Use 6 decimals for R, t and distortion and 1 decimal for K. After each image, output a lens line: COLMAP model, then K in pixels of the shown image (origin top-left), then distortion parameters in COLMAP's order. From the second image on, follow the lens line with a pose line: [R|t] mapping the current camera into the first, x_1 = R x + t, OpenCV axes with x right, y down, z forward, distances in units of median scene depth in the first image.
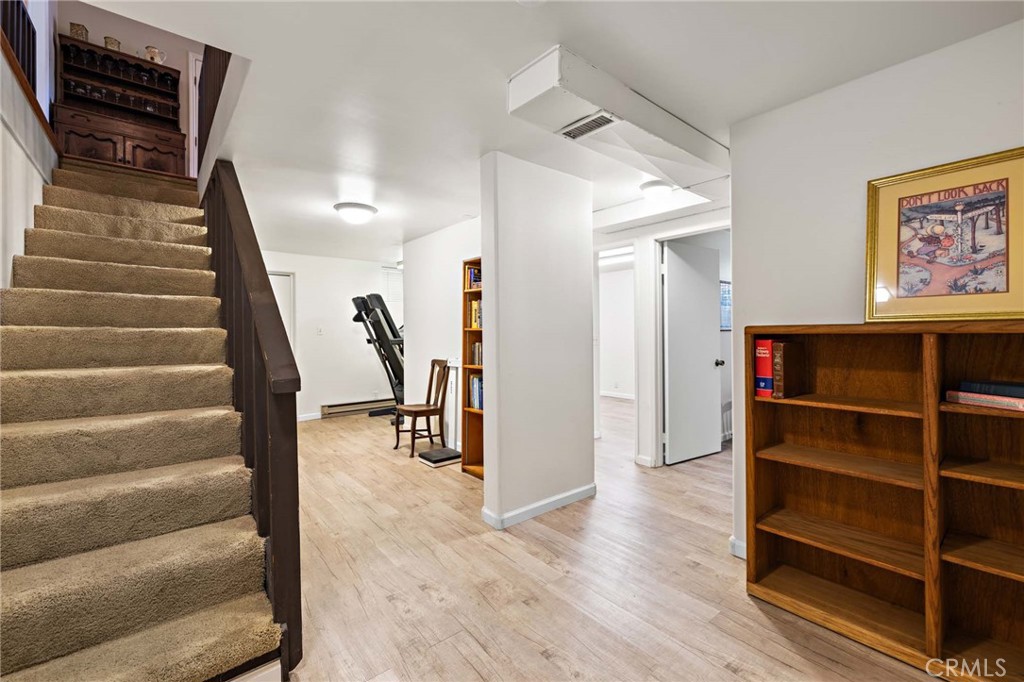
lens RADIAL K [[430.8, 0, 511.5], [0, 430.8, 323.0], [0, 0, 1]] dist [-0.000067, -0.000094]
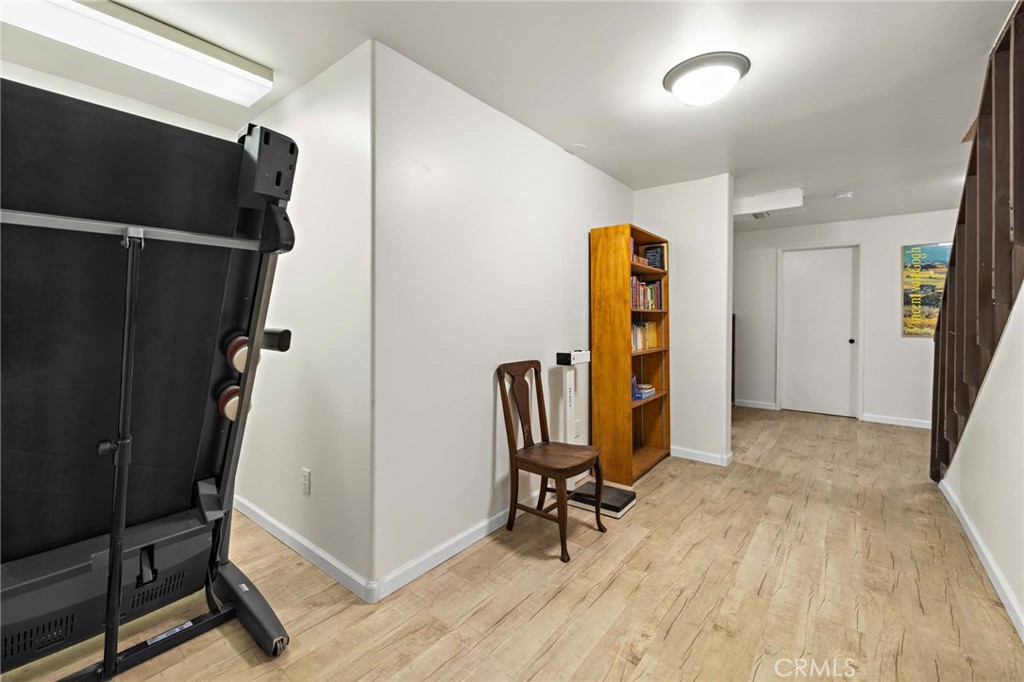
lens RADIAL K [[430.8, 0, 511.5], [0, 430.8, 323.0], [0, 0, 1]] dist [-0.000067, -0.000094]
pose [[-0.204973, -0.009778, 0.978719, -1.004544], [-0.022014, 0.999743, 0.005378, 0.049710], [-0.978520, -0.020444, -0.205135, 1.641553]]
